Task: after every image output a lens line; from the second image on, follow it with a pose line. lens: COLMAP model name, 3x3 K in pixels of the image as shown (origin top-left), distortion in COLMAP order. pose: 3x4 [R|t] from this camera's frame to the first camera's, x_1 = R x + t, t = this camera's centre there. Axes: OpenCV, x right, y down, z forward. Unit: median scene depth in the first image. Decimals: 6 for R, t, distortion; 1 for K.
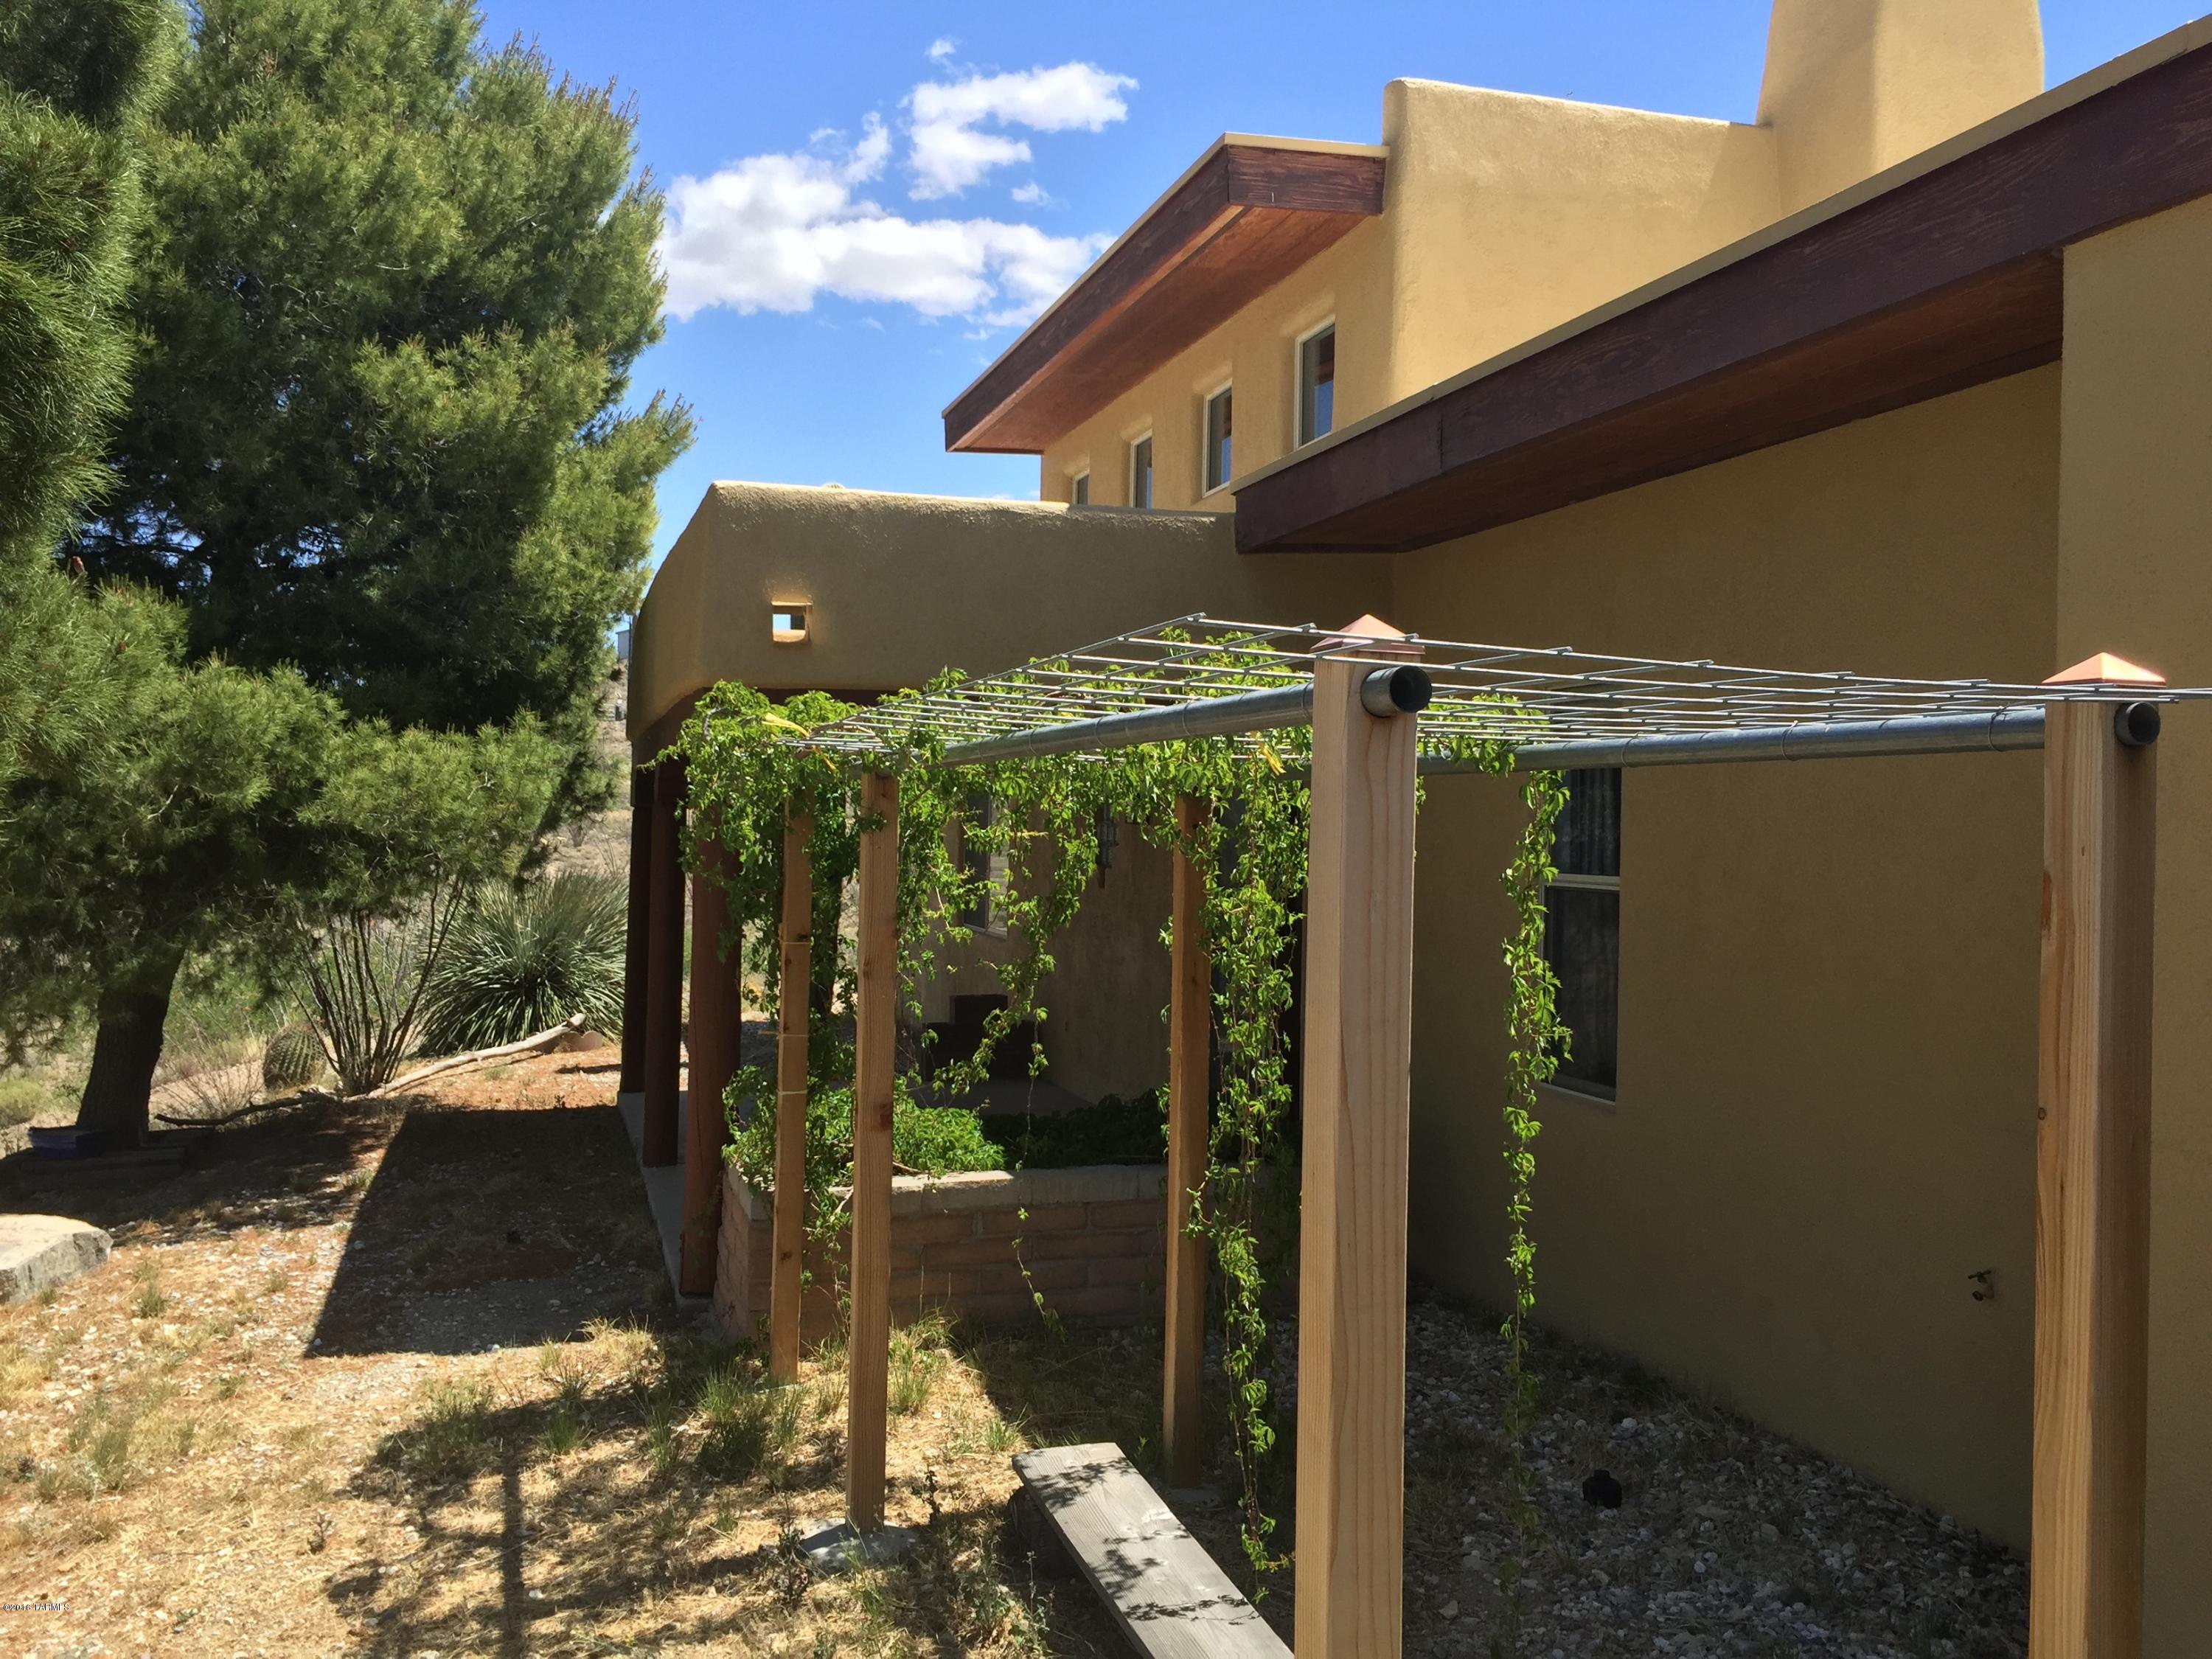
lens RADIAL K [[1872.5, 0, 1115.7], [0, 1872.5, 780.3], [0, 0, 1]] dist [0.057869, -0.062275]
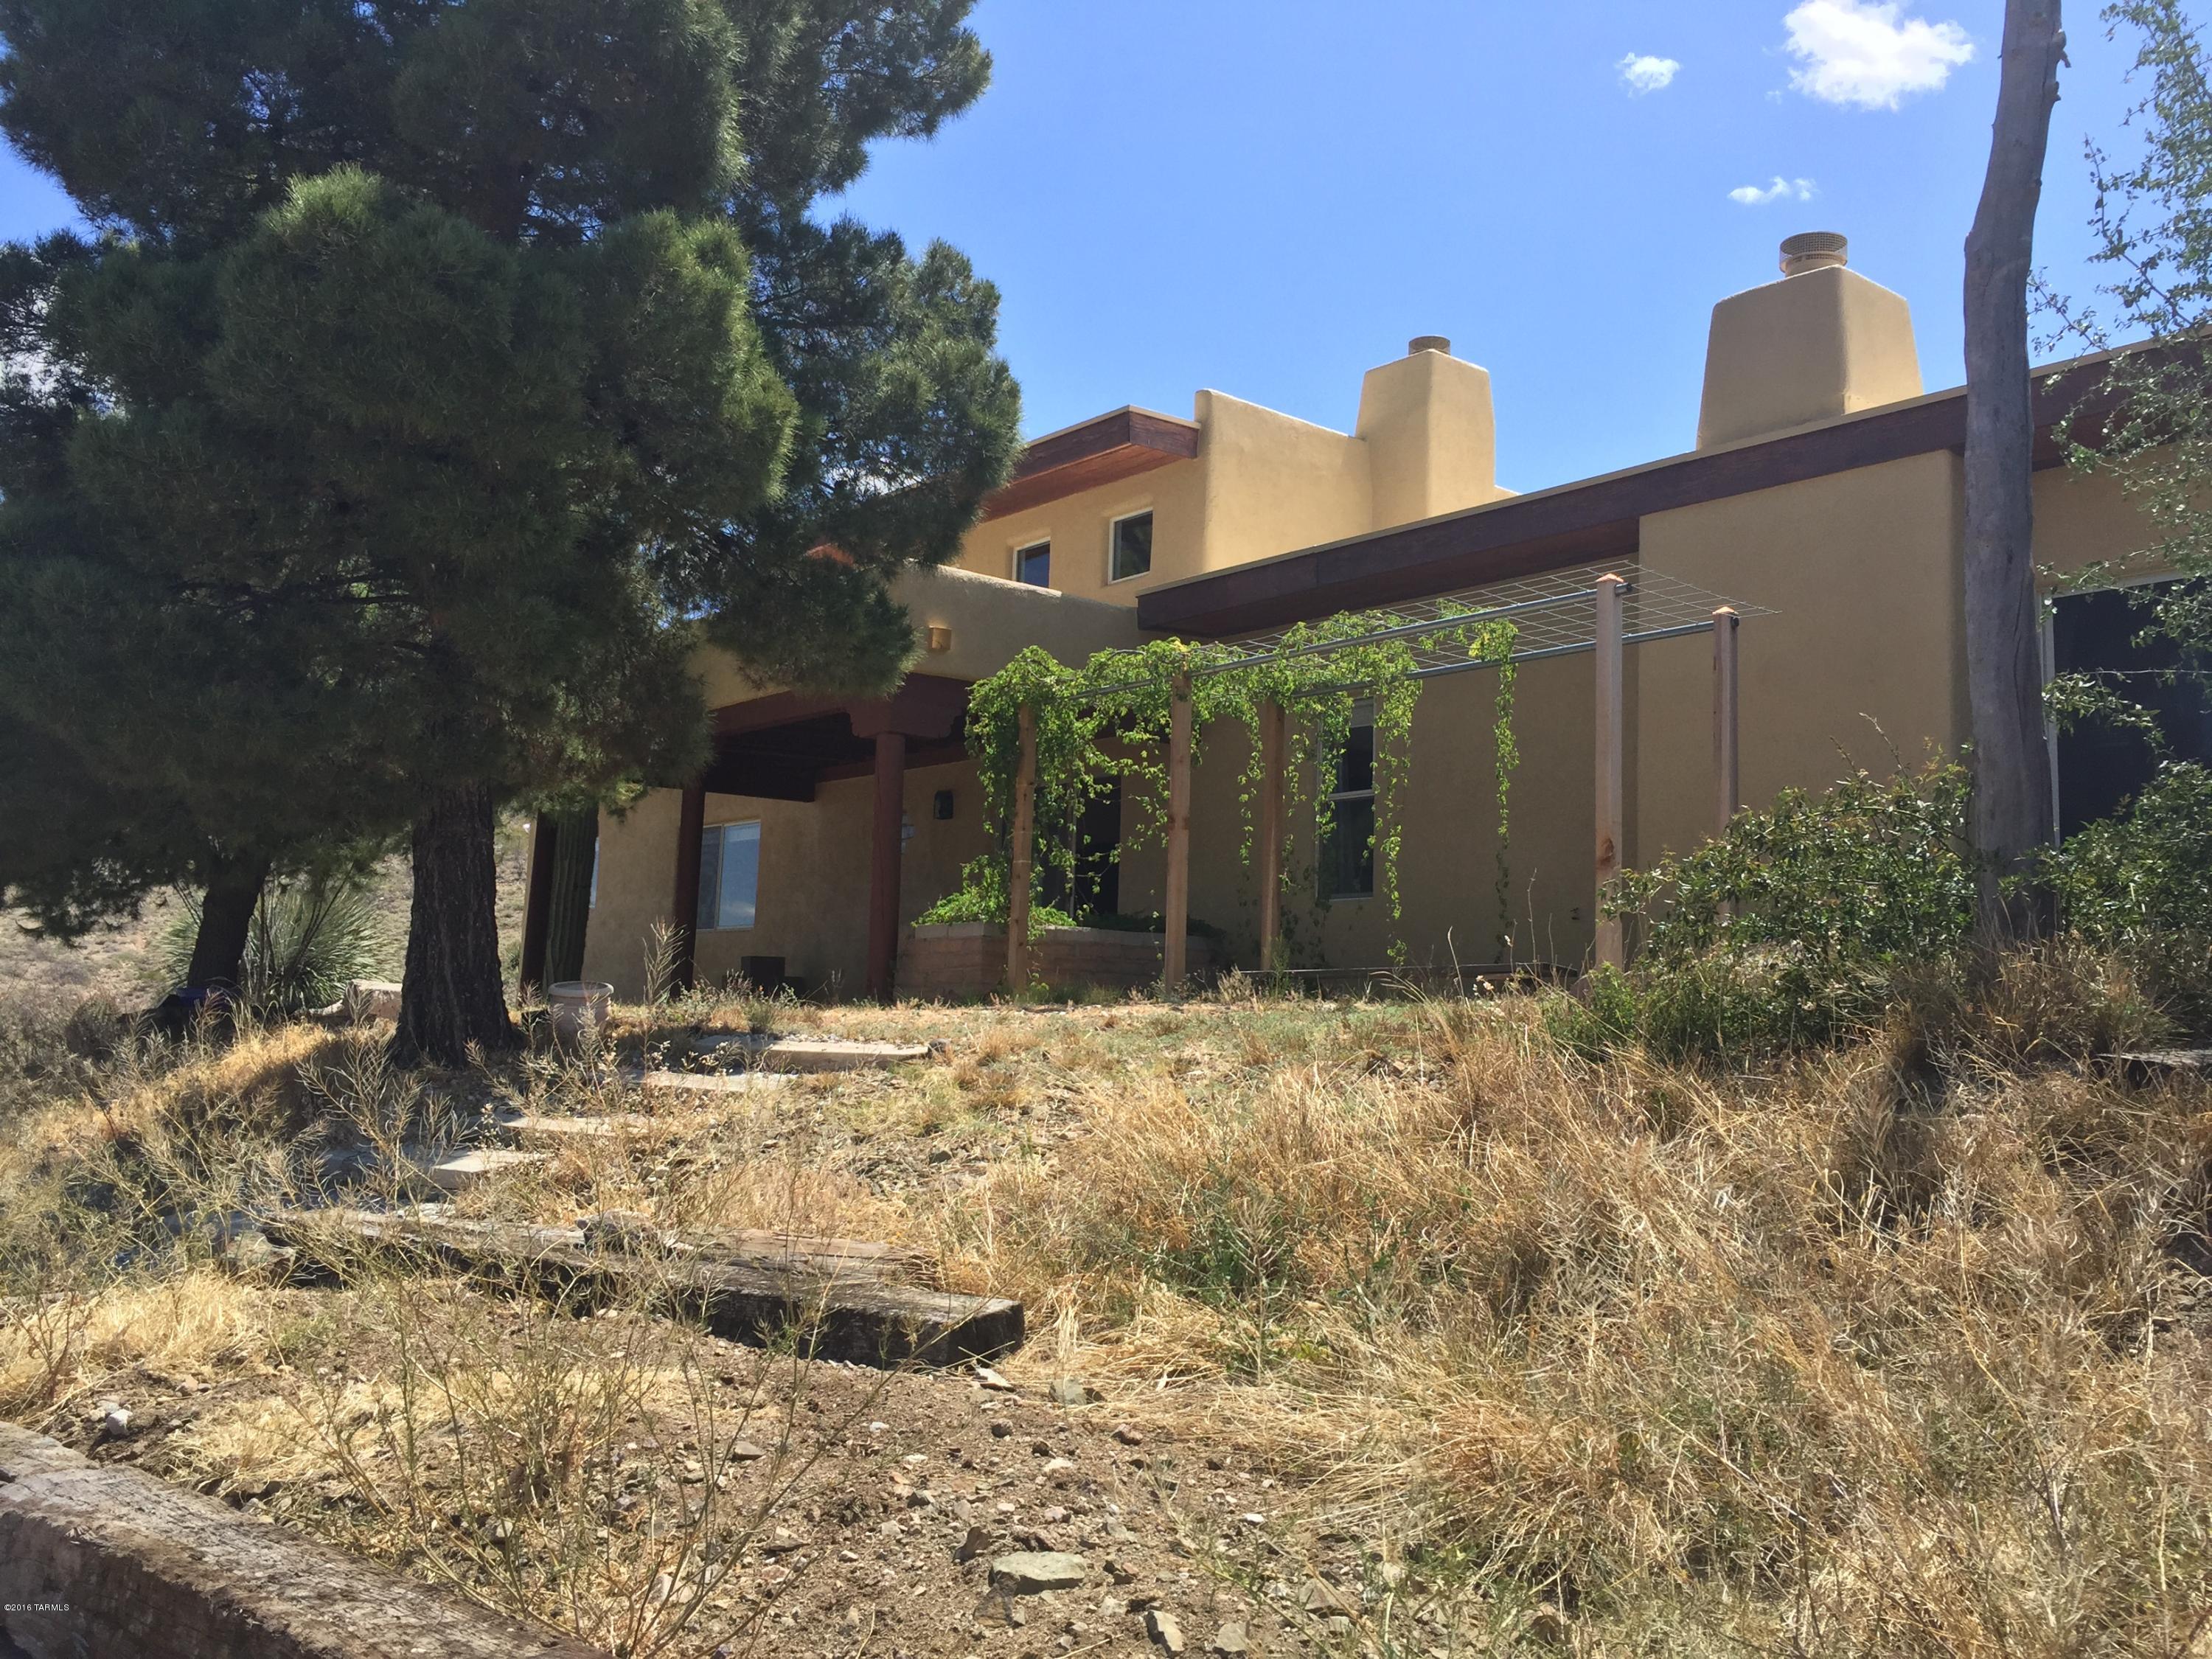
lens RADIAL K [[1888.4, 0, 1106.0], [0, 1888.4, 829.5], [0, 0, 1]] dist [0.076756, 0.001204]
pose [[0.919715, 0.056090, 0.388560, -0.510322], [-0.023959, 0.995915, -0.087055, 0.176660], [-0.391856, 0.070756, 0.917302, -0.503391]]
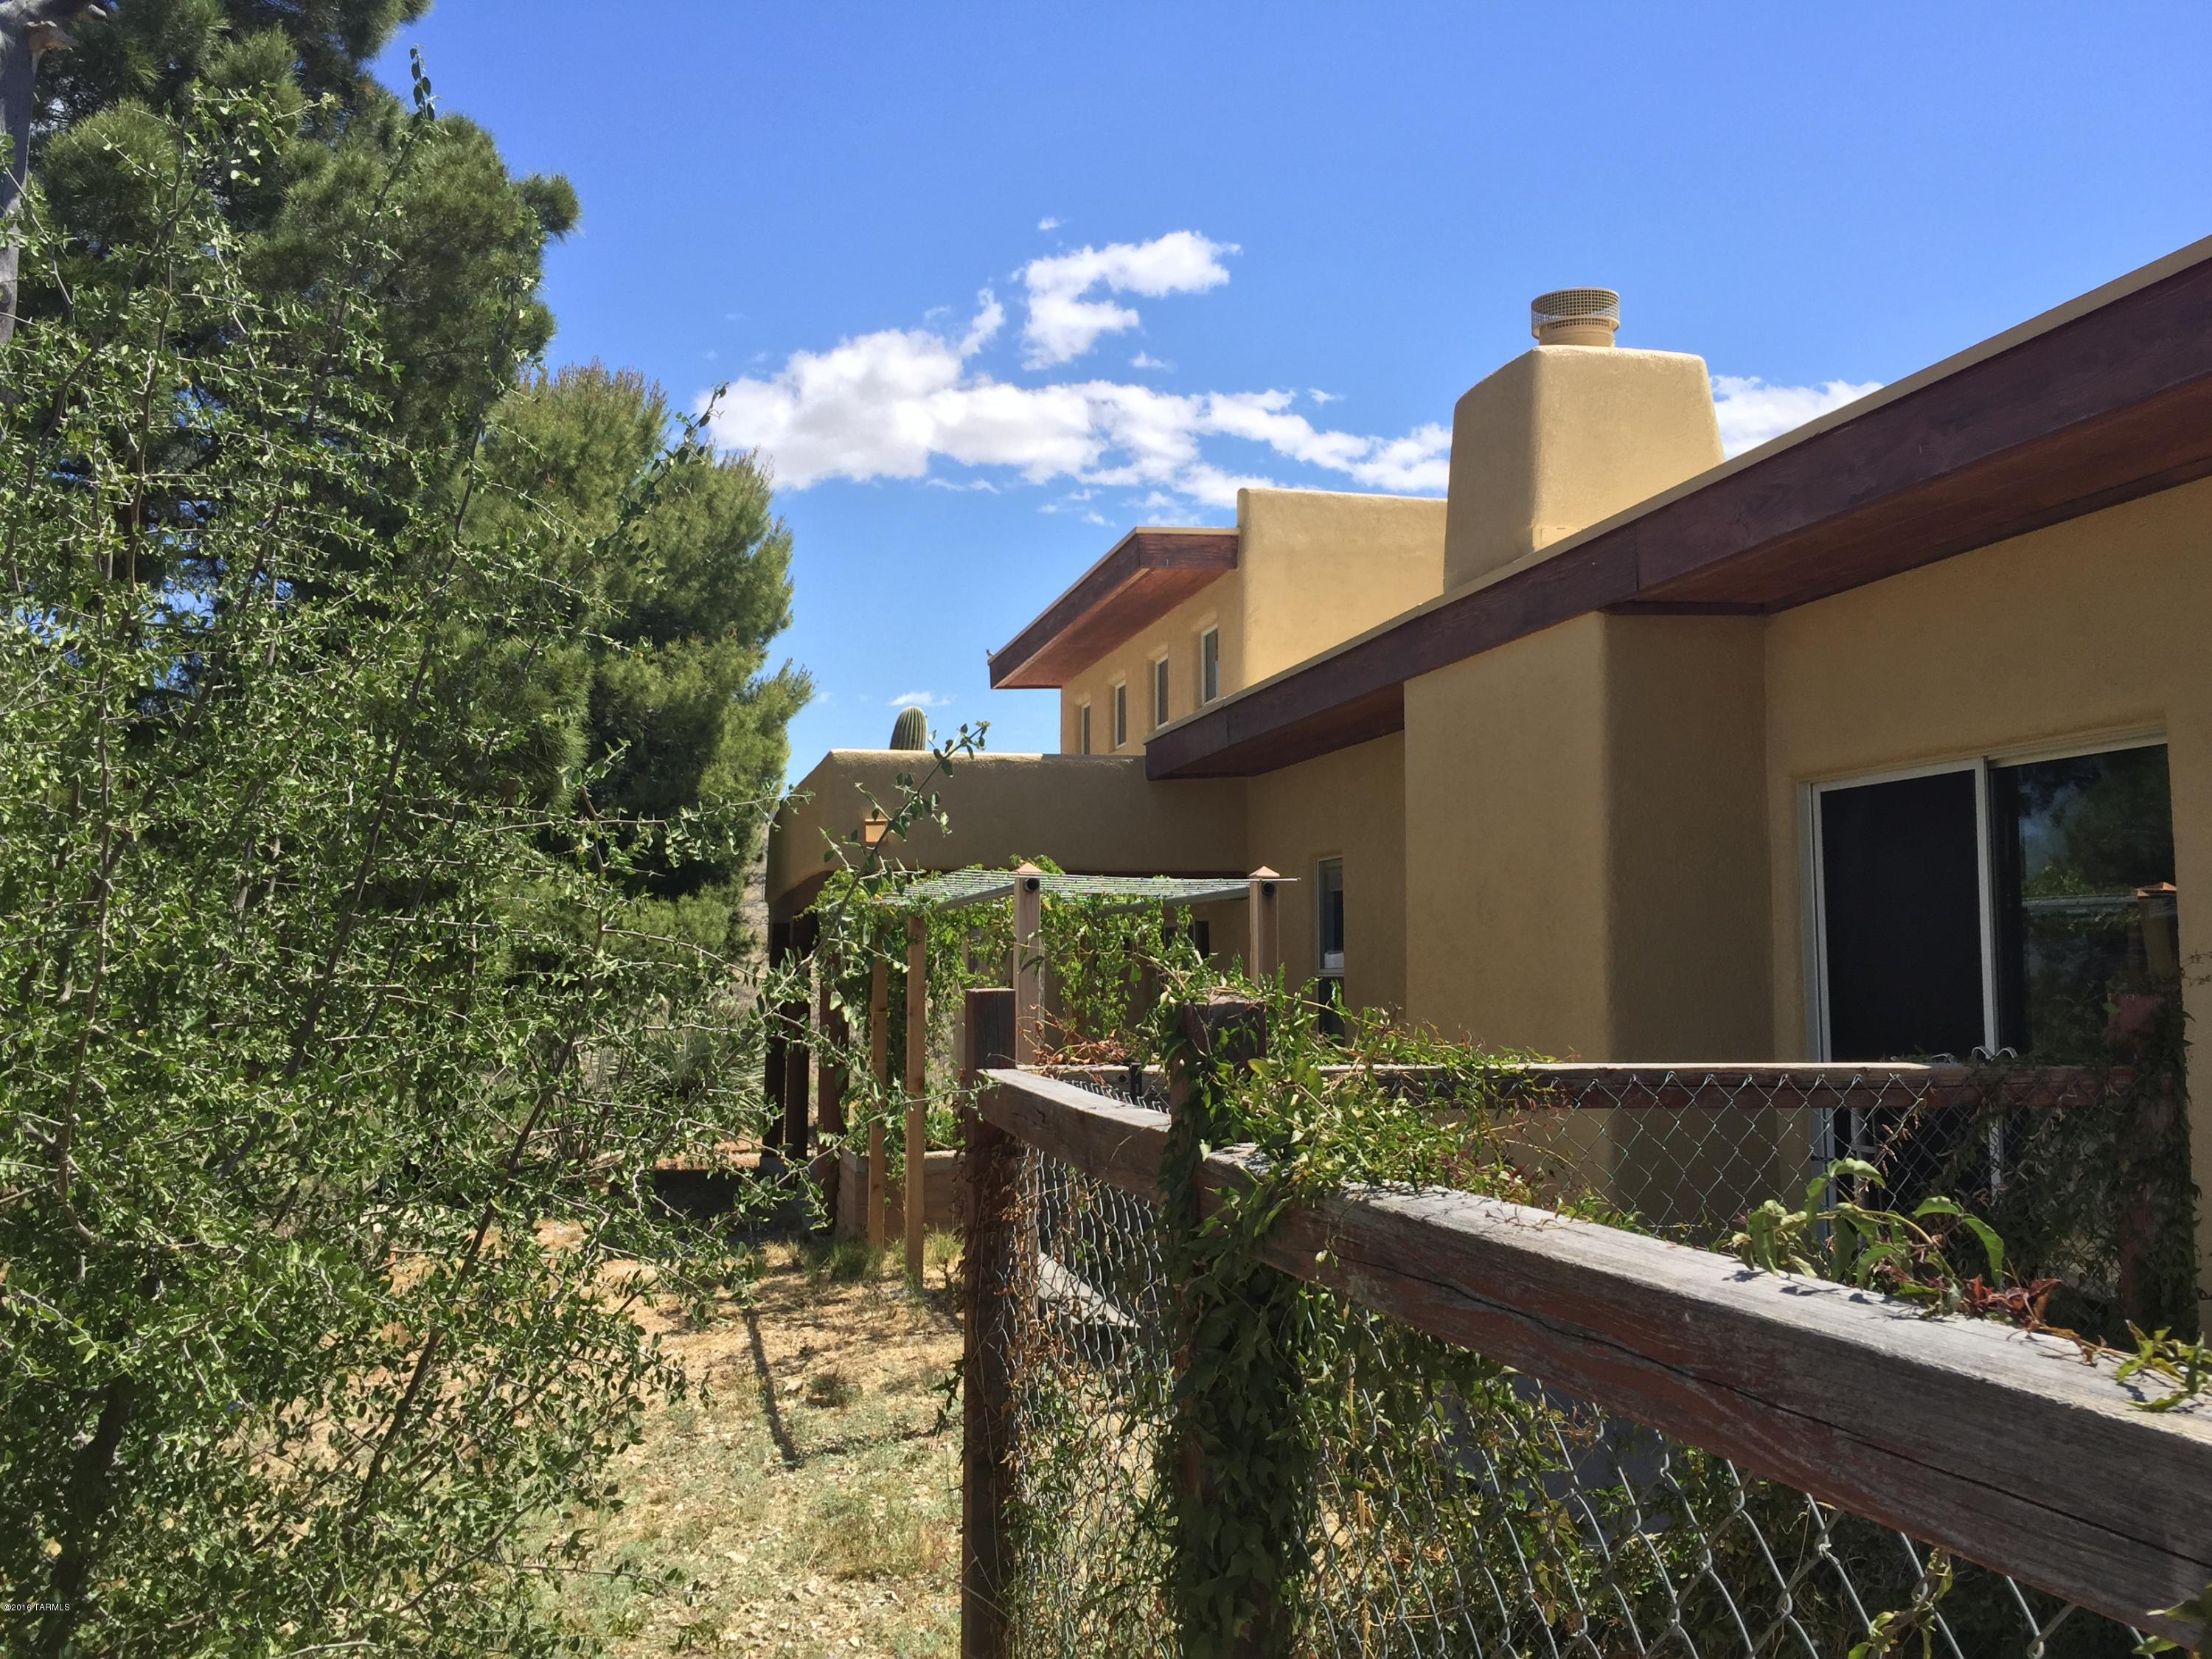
lens RADIAL K [[1888.4, 0, 1106.0], [0, 1888.4, 829.5], [0, 0, 1]] dist [0.076756, 0.001204]
pose [[0.997355, -0.019298, -0.070081, 0.110927], [0.015598, 0.998475, -0.052964, 0.004430], [0.070996, 0.051730, 0.996134, -0.477885]]
